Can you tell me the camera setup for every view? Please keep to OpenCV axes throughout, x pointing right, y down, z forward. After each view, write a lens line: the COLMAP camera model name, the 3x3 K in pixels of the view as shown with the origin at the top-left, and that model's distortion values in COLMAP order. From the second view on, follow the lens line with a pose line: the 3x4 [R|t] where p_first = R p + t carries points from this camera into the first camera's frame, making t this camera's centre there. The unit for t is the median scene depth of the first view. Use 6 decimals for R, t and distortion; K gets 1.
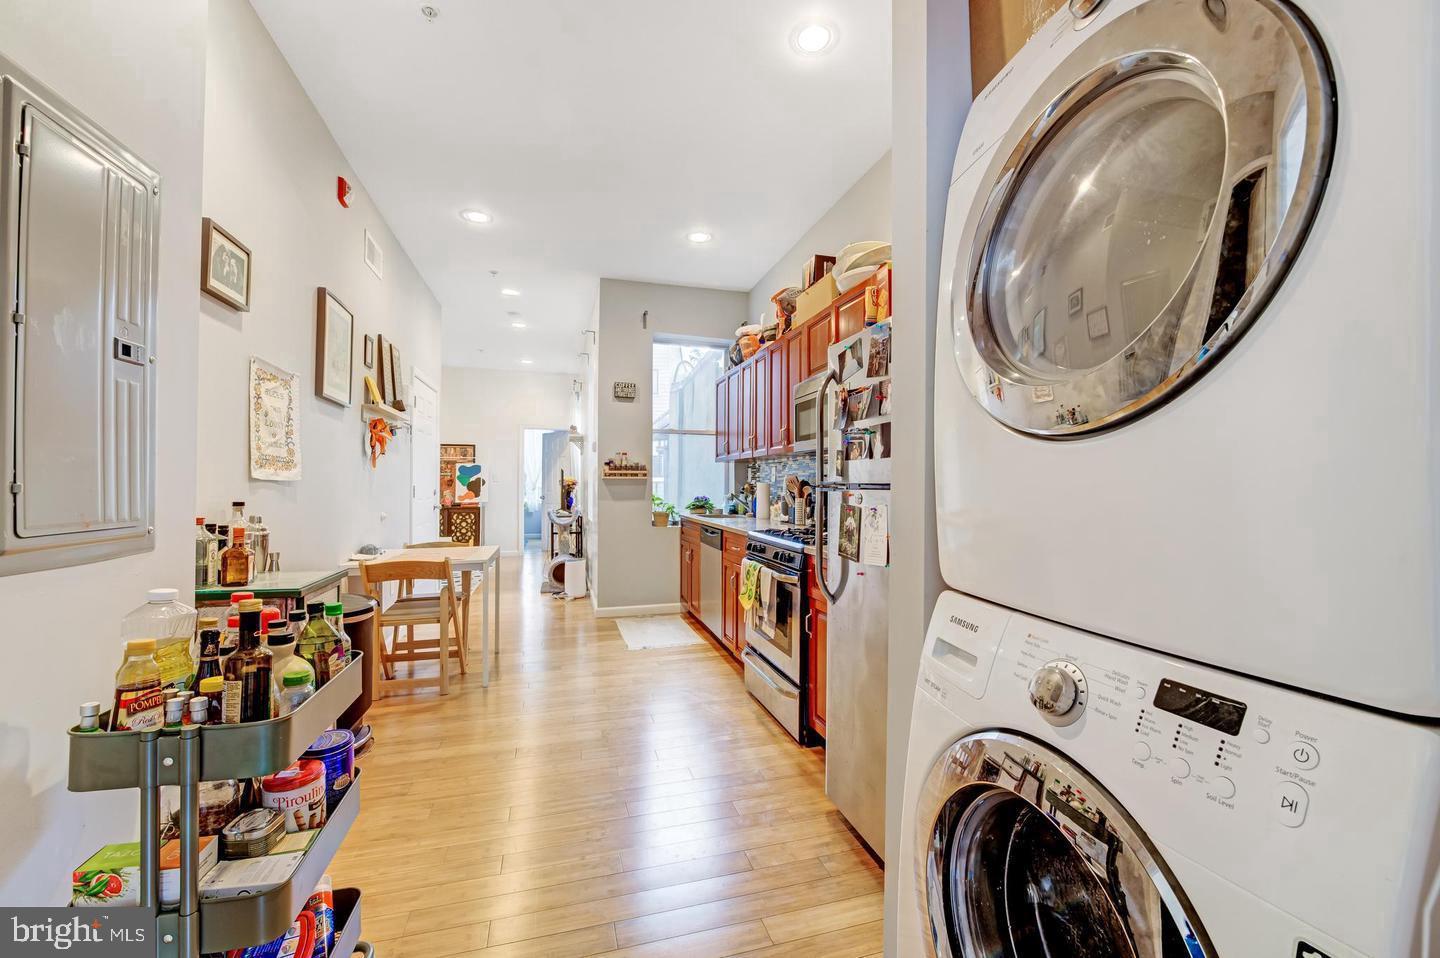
lens RADIAL K [[566.9, 0, 719.3], [0, 566.9, 480.0], [0, 0, 1]] dist [-0.000078, -0.000059]
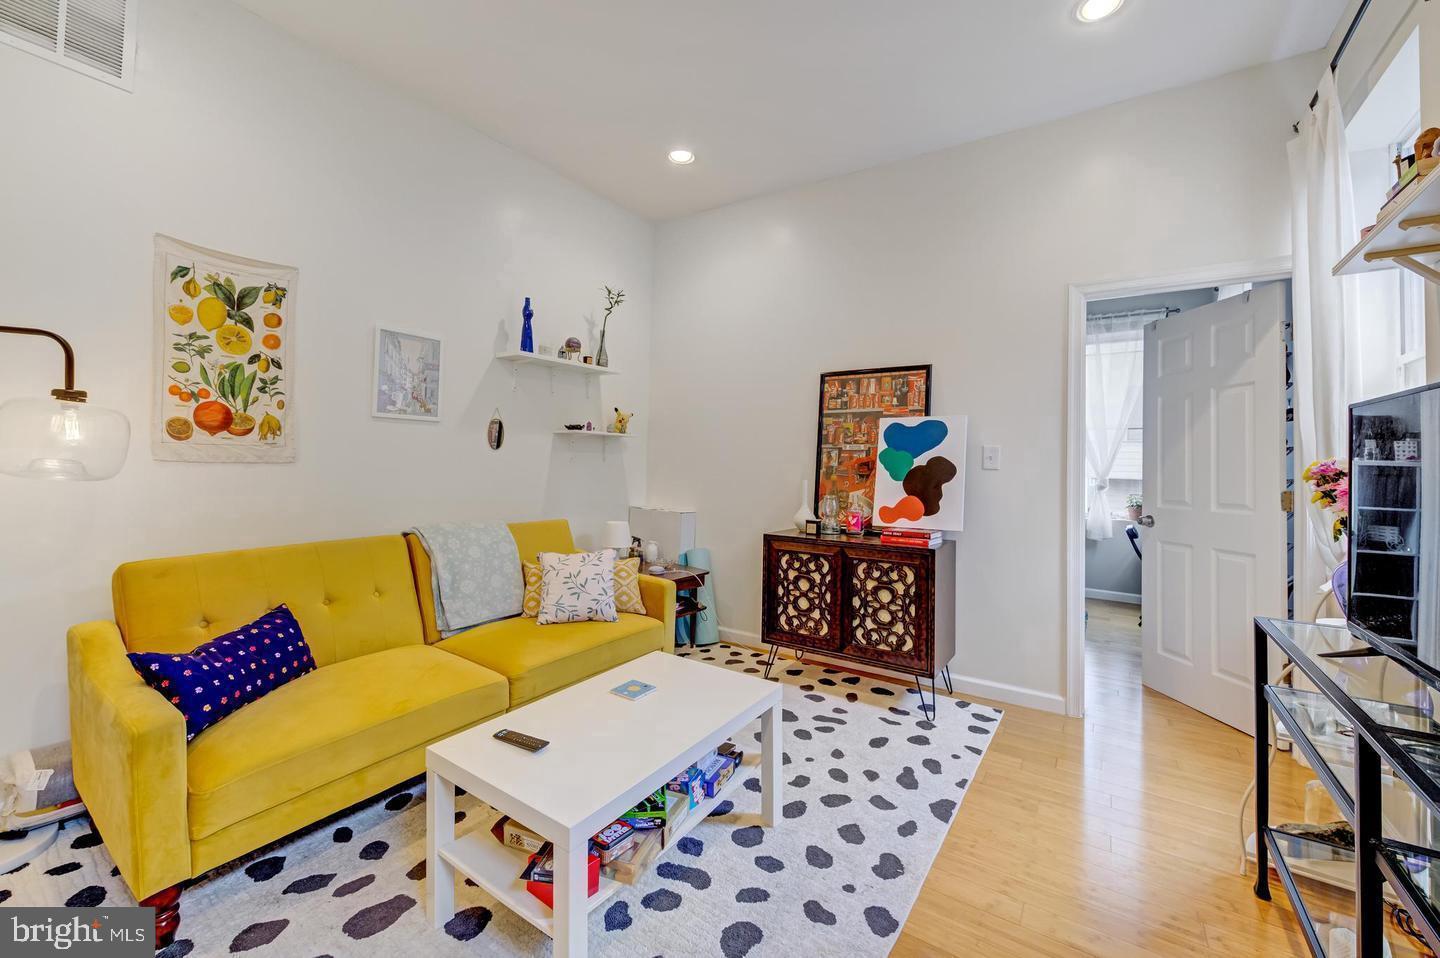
lens RADIAL K [[566.9, 0, 710.9], [0, 566.9, 454.1], [0, 0, 1]] dist [-0.000078, -0.000059]
pose [[0.639874, -0.002523, -0.768475, -0.250987], [-0.009563, 0.999891, -0.011245, -0.000503], [0.768420, 0.014544, 0.639780, 0.681826]]
